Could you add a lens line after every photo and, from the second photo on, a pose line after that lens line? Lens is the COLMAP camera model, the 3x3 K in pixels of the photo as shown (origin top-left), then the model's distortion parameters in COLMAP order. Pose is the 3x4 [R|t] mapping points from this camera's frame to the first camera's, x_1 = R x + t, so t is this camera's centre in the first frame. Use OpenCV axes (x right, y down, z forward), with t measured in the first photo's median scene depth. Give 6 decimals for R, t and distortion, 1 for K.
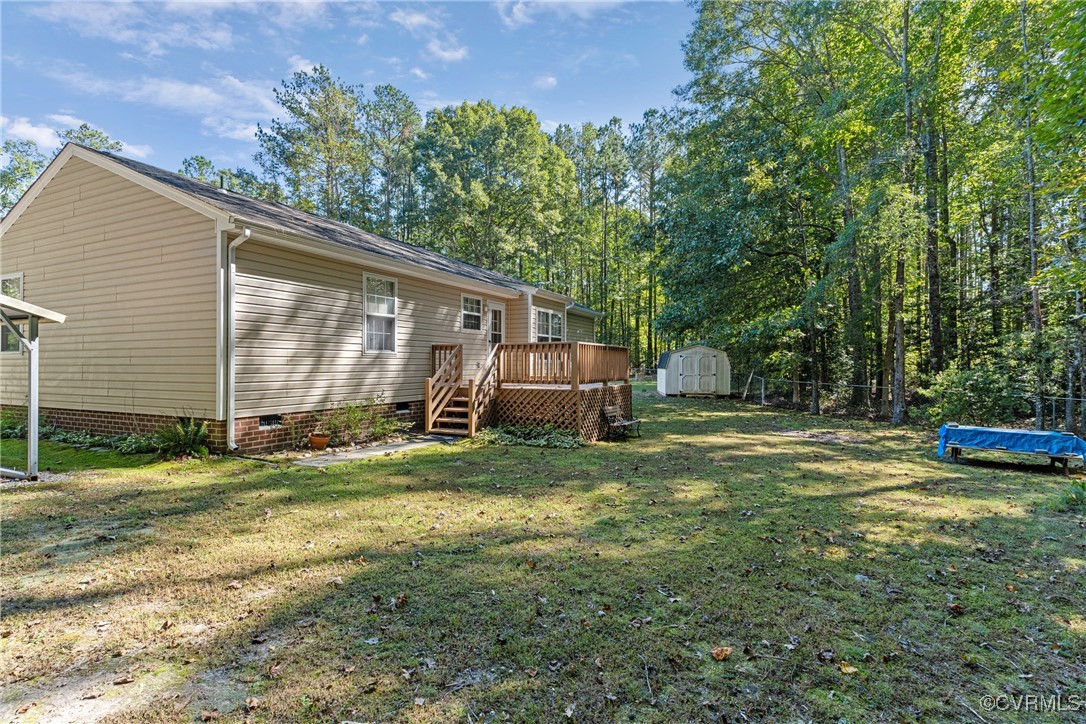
lens RADIAL K [[537.9, 0, 543.9], [0, 537.9, 365.5], [0, 0, 1]] dist [0.002906, -0.000337]
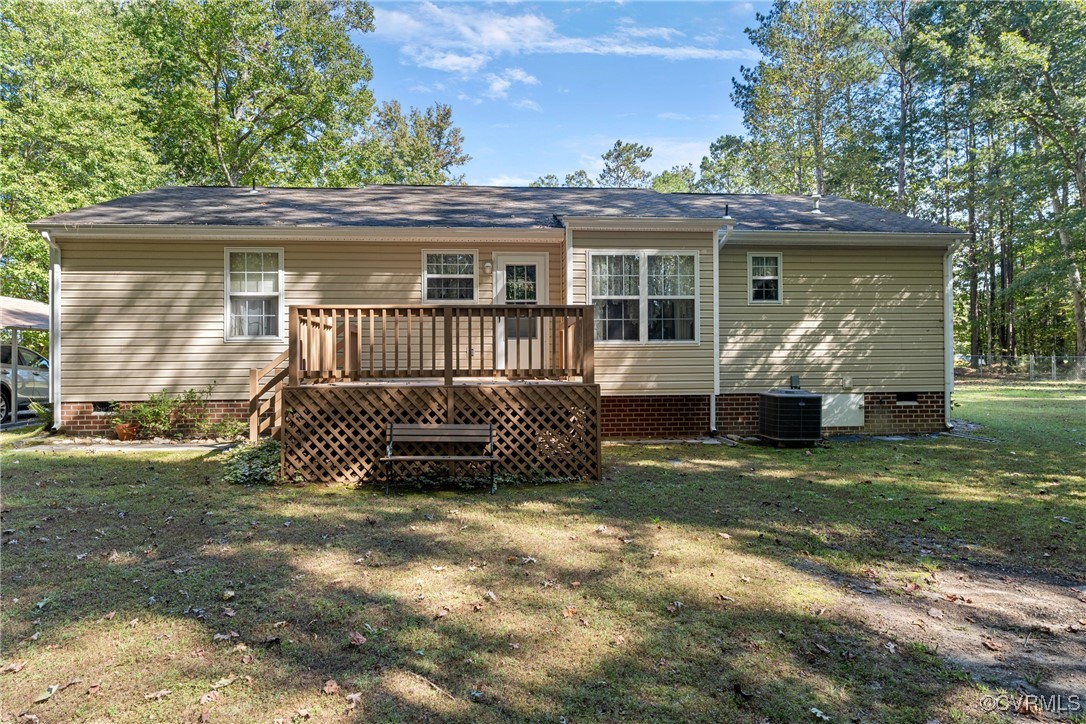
lens RADIAL K [[643.1, 0, 543.7], [0, 643.1, 358.8], [0, 0, 1]] dist [0.003831, 0.001503]
pose [[0.494091, -0.011504, -0.869334, 0.783459], [0.004739, 0.999933, -0.010539, 0.020148], [0.869397, 0.001087, 0.494113, 0.876843]]
